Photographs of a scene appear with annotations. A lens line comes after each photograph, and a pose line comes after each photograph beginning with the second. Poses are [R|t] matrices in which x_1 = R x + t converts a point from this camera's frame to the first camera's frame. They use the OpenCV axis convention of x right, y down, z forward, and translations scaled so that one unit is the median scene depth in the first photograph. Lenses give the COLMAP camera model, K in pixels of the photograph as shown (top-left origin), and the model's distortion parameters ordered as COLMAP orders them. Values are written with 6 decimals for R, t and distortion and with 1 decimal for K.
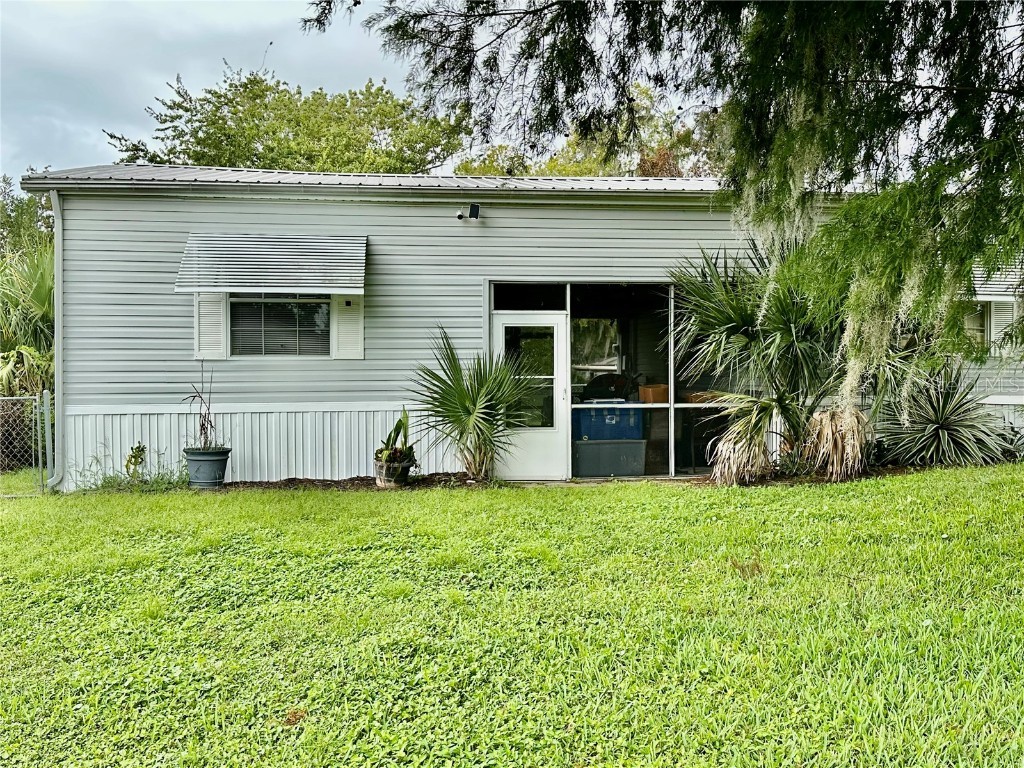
lens RADIAL K [[1008.8, 0, 511.7], [0, 1008.8, 383.2], [0, 0, 1]] dist [0.121665, -0.003212]
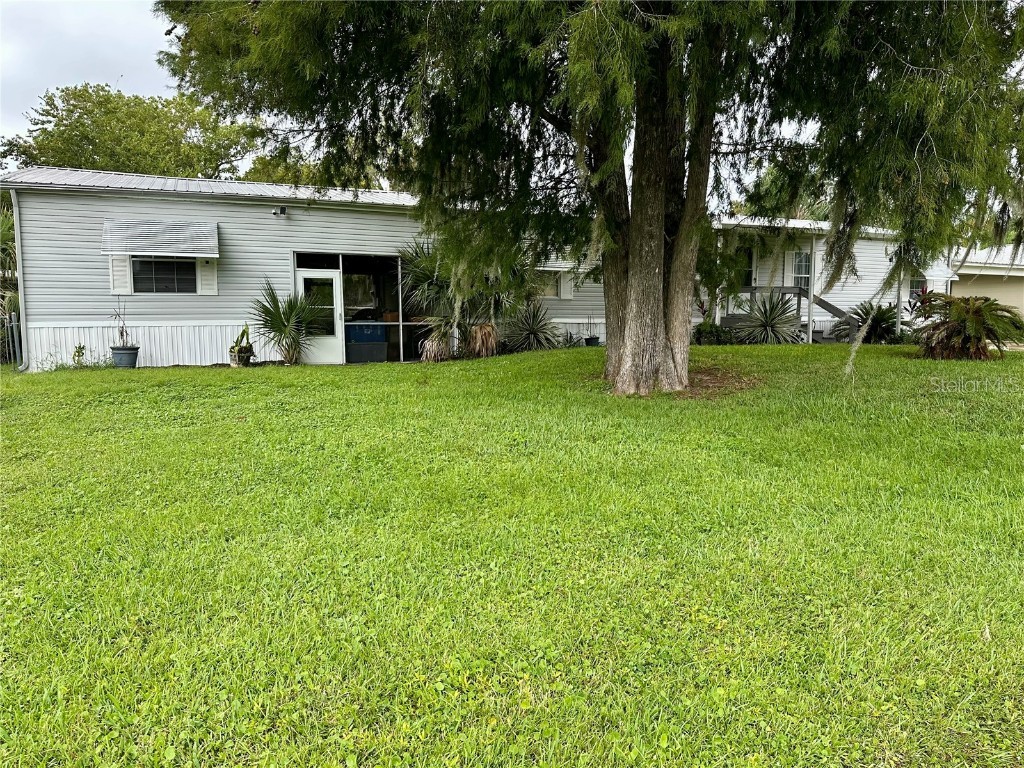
lens RADIAL K [[638.8, 0, 510.0], [0, 638.8, 391.1], [0, 0, 1]] dist [-0.002129, -0.000722]
pose [[0.955580, -0.034018, 0.292761, 0.004212], [0.001068, 0.993710, 0.111980, 0.016675], [-0.294729, -0.106693, 0.949606, -0.198690]]
